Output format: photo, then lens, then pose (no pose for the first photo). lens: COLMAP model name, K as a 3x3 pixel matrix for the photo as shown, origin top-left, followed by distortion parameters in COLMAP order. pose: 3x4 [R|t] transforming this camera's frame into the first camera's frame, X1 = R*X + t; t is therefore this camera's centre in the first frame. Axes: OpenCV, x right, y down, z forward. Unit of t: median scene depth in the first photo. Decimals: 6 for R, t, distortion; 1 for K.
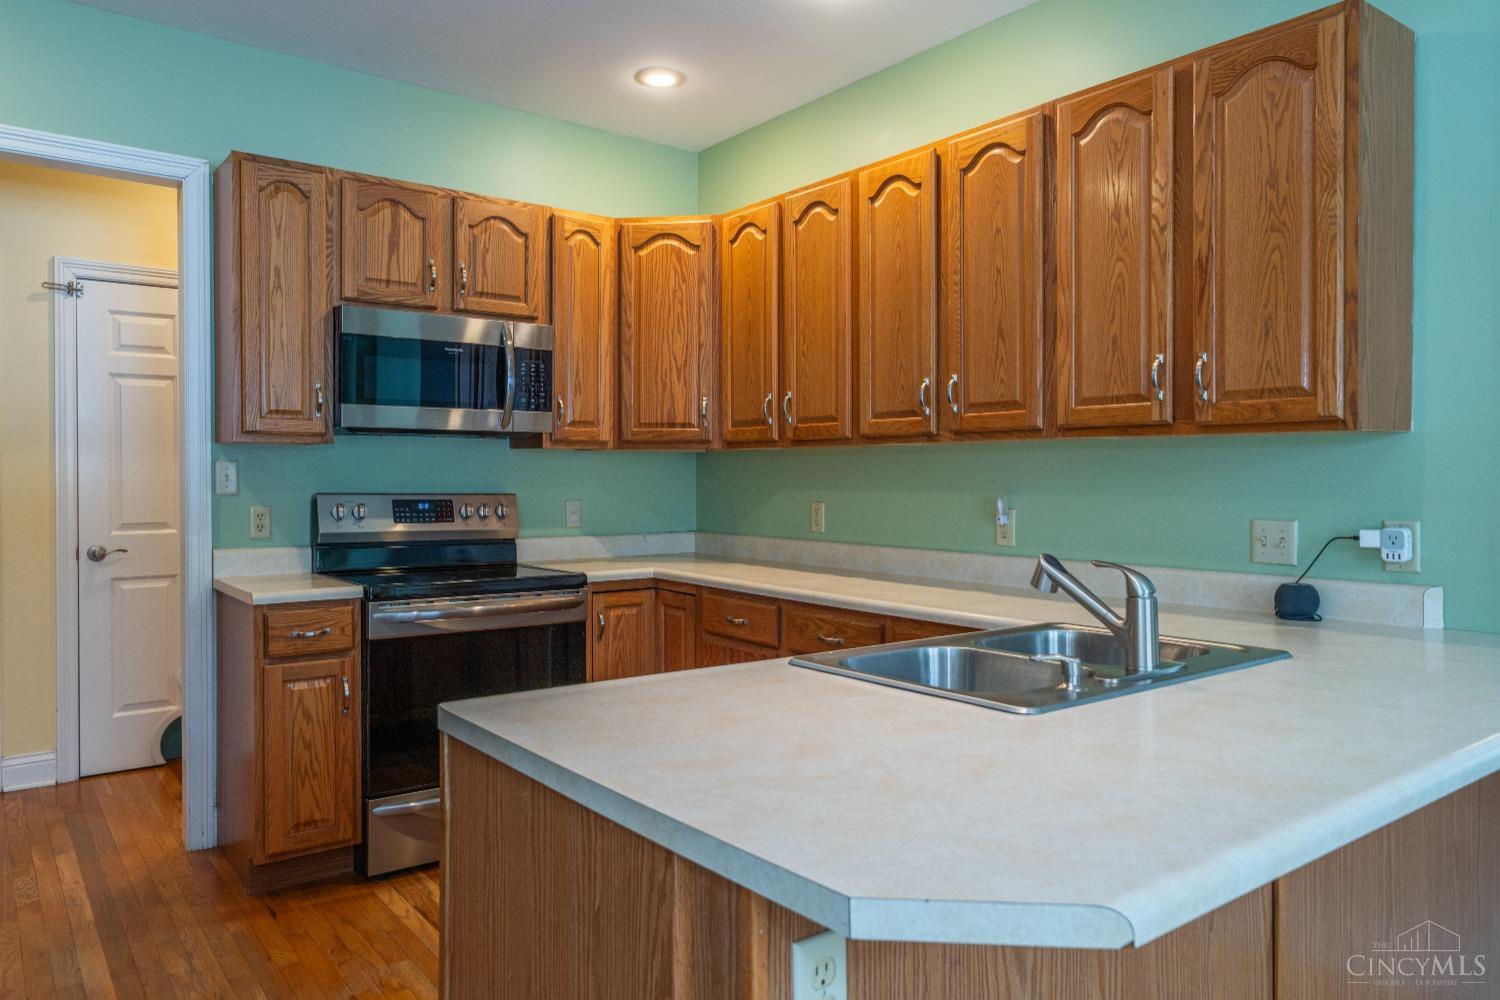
lens RADIAL K [[1017.6, 0, 749.1], [0, 1017.6, 484.8], [0, 0, 1]] dist [0.004127, -0.002375]
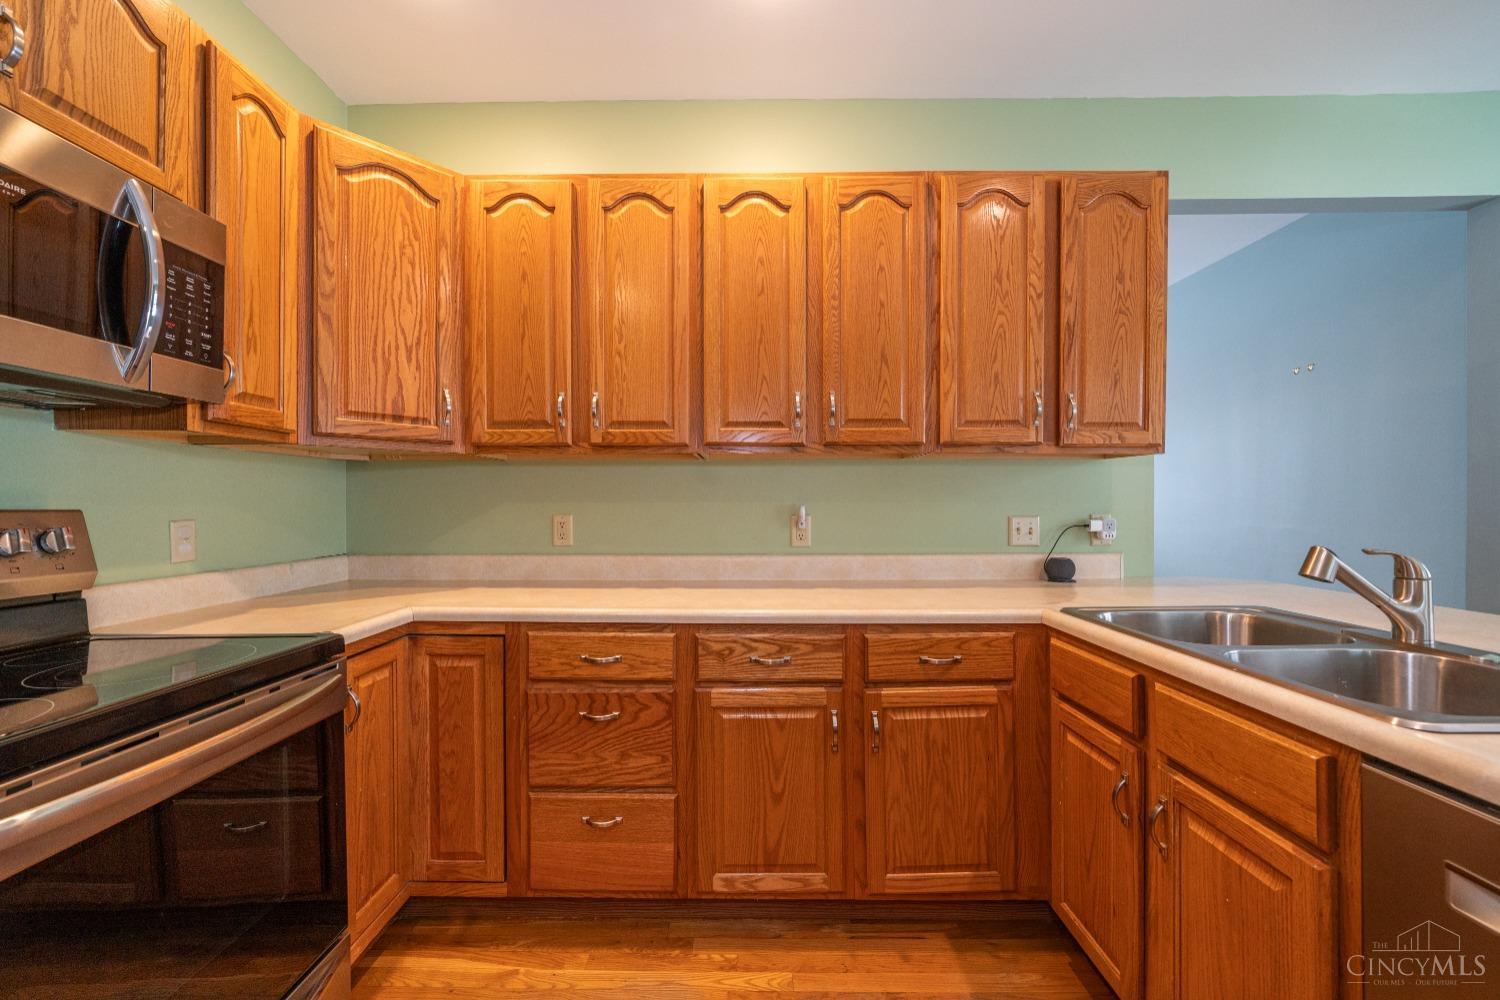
lens RADIAL K [[565.9, 0, 746.2], [0, 565.9, 504.8], [0, 0, 1]] dist [-0.005965, 0.000683]
pose [[0.618144, -0.004001, 0.786055, -0.300354], [0.009378, 0.999953, -0.002285, 0.012290], [-0.786009, 0.008784, 0.618153, 0.636303]]
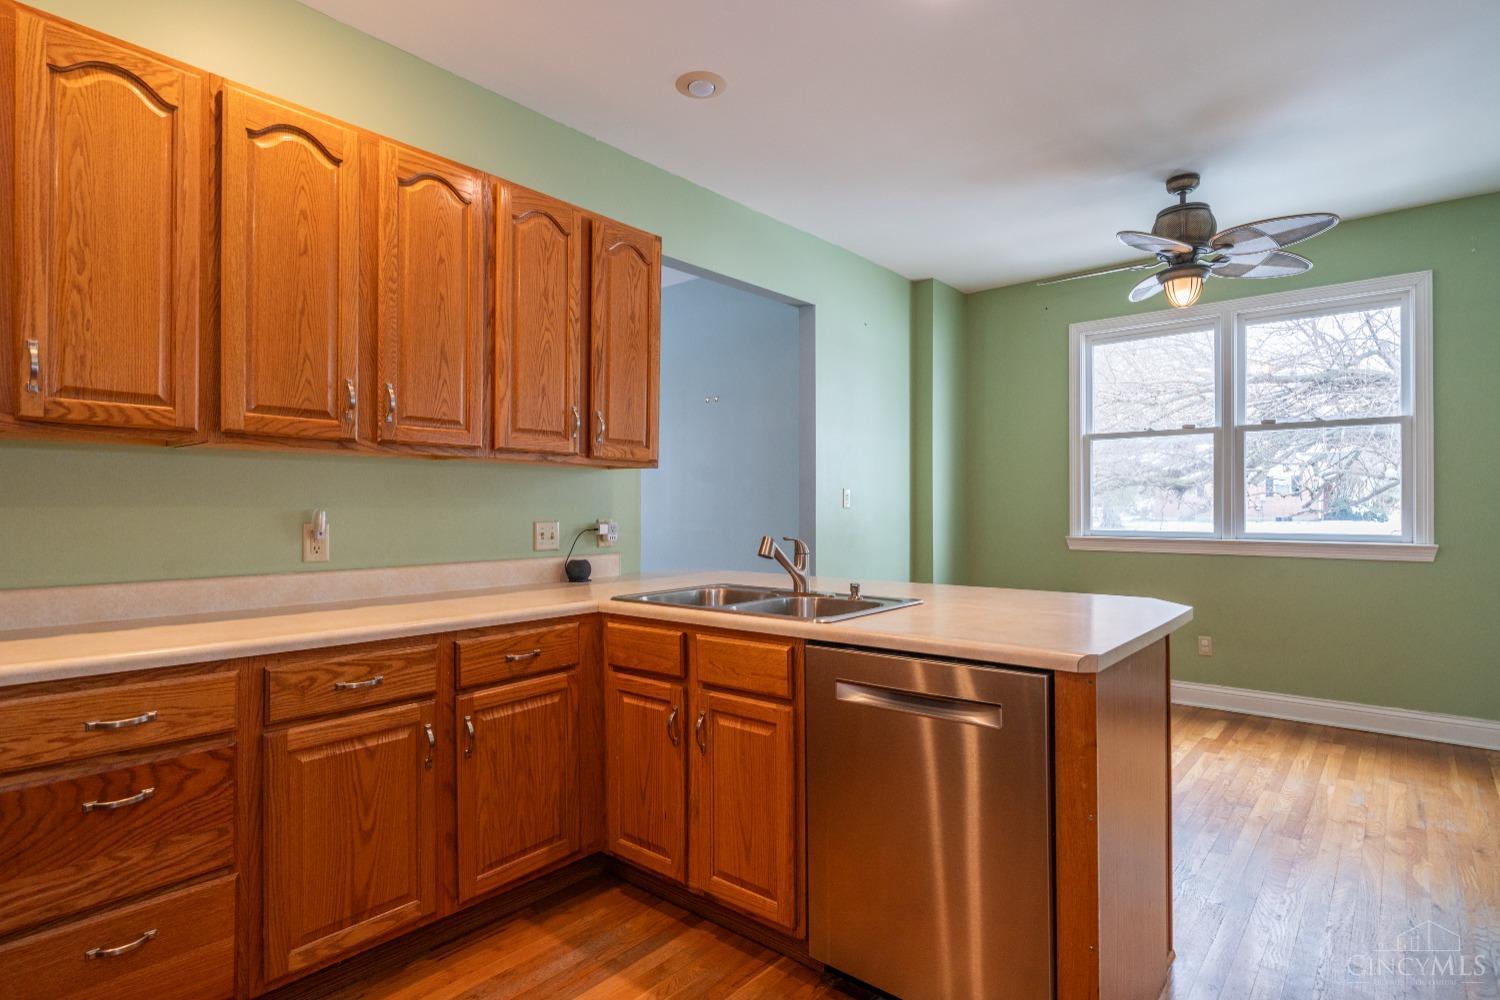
lens RADIAL K [[777.1, 0, 738.6], [0, 777.1, 504.7], [0, 0, 1]] dist [0.003443, 0.000257]
pose [[-0.201674, 0.003286, 0.979447, -0.538979], [0.007753, 0.999968, -0.001758, 0.010435], [-0.979422, 0.007239, -0.201693, 0.749095]]
